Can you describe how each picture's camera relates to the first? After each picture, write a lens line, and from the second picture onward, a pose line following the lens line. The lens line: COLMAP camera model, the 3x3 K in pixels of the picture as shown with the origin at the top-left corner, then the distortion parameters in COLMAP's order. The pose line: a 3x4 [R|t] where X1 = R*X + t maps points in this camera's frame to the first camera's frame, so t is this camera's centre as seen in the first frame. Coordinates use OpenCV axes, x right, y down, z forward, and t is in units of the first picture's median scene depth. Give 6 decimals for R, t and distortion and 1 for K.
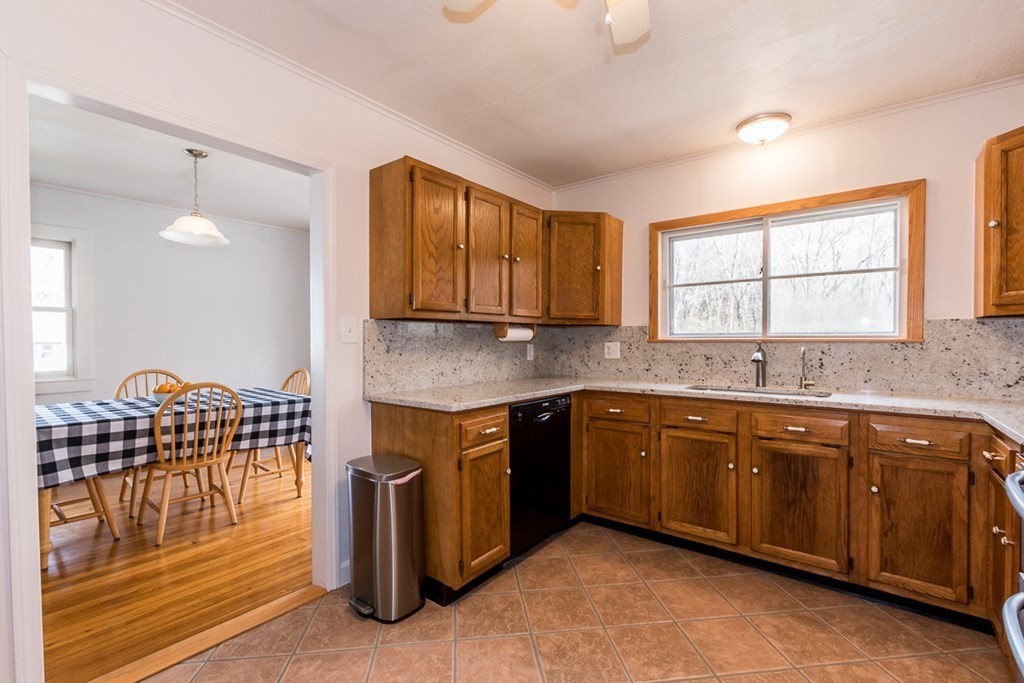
lens RADIAL K [[448.4, 0, 511.7], [0, 448.4, 340.1], [0, 0, 1]] dist [-0.001832, -0.000154]
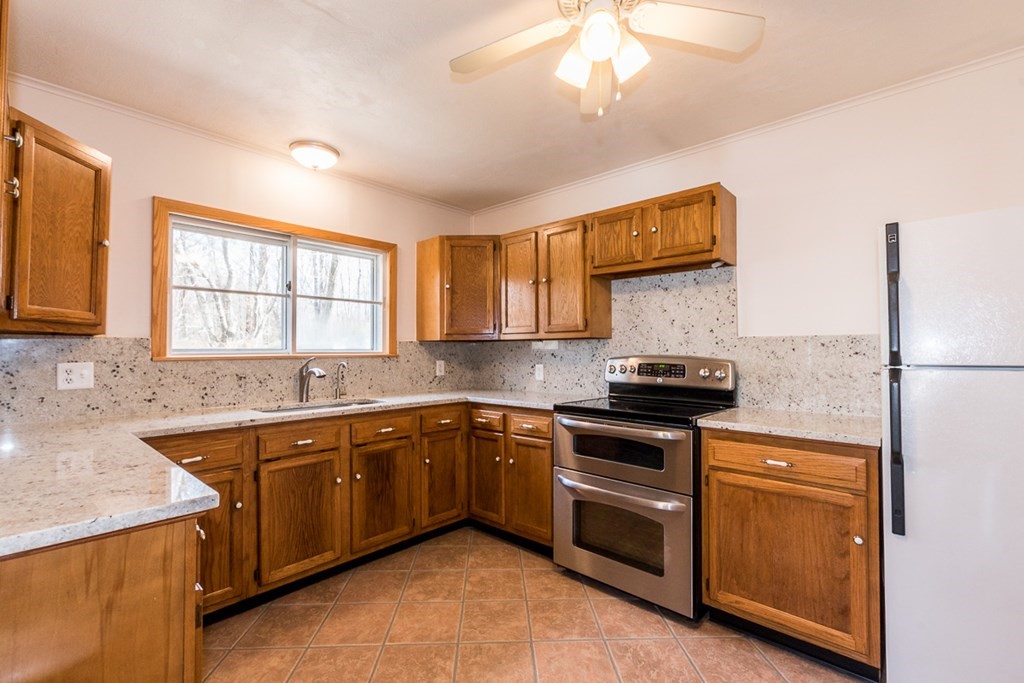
lens RADIAL K [[448.4, 0, 508.8], [0, 448.4, 339.8], [0, 0, 1]] dist [-0.001832, -0.000154]
pose [[0.083351, 0.027134, 0.996151, -0.475418], [0.008071, 0.999578, -0.027903, -0.006283], [-0.996488, 0.010366, 0.083097, 0.500967]]
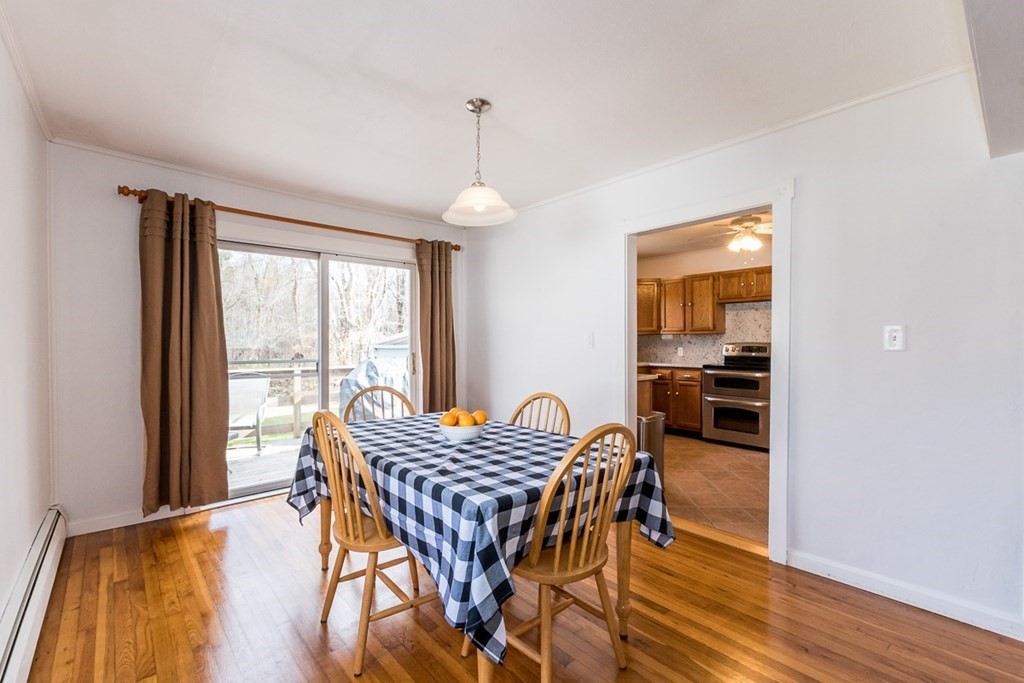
lens RADIAL K [[448.4, 0, 513.1], [0, 448.4, 349.3], [0, 0, 1]] dist [-0.001832, -0.000154]
pose [[0.178908, -0.019923, 0.983664, -1.933197], [0.010477, 0.999777, 0.018344, -0.016464], [-0.983810, 0.007024, 0.179077, 1.064198]]
